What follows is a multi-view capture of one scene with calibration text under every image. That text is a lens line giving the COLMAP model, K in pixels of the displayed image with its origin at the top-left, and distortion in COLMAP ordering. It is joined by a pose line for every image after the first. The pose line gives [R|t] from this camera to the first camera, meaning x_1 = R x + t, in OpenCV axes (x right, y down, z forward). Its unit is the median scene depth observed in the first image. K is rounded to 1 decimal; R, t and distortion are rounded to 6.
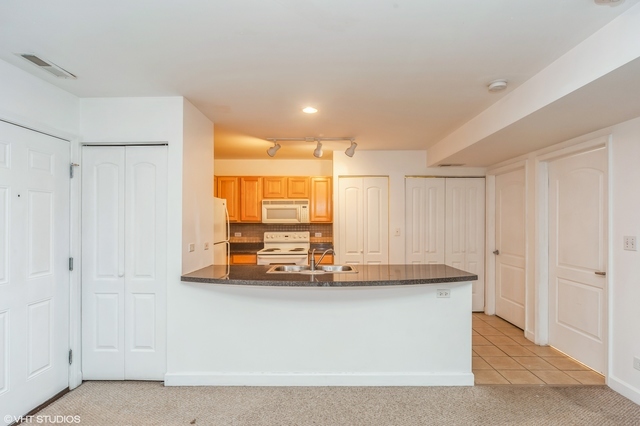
lens RADIAL K [[336.8, 0, 320.3], [0, 336.8, 215.6], [0, 0, 1]] dist [-0.000012, 0.000003]
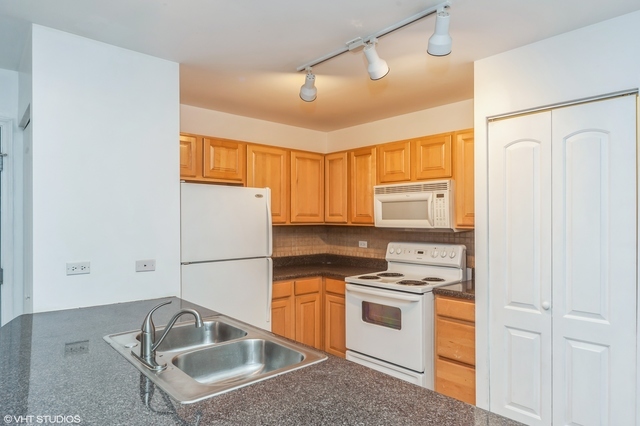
lens RADIAL K [[397.5, 0, 318.5], [0, 397.5, 214.5], [0, 0, 1]] dist [-0.004937, -0.000579]
pose [[0.660931, -0.003594, -0.750438, 0.270339], [0.003303, 0.999993, -0.001880, 0.002419], [0.750440, -0.001236, 0.660938, 0.479738]]
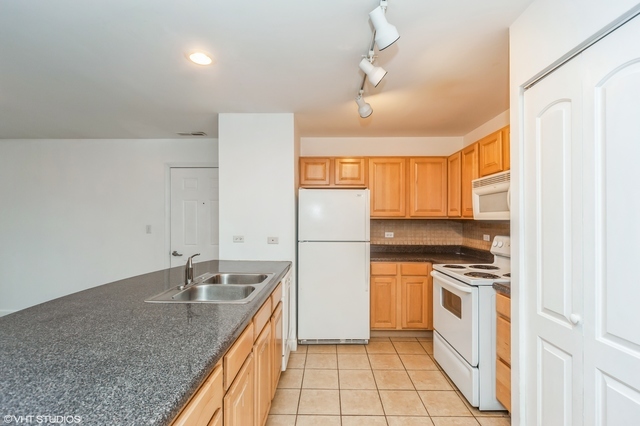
lens RADIAL K [[290.9, 0, 320.5], [0, 290.9, 216.4], [0, 0, 1]] dist [-0.000823, -0.000197]
pose [[-0.041576, -0.008134, -0.999102, 0.349397], [0.005733, 0.999948, -0.008380, 0.019231], [0.999119, -0.006077, -0.041527, 0.748524]]
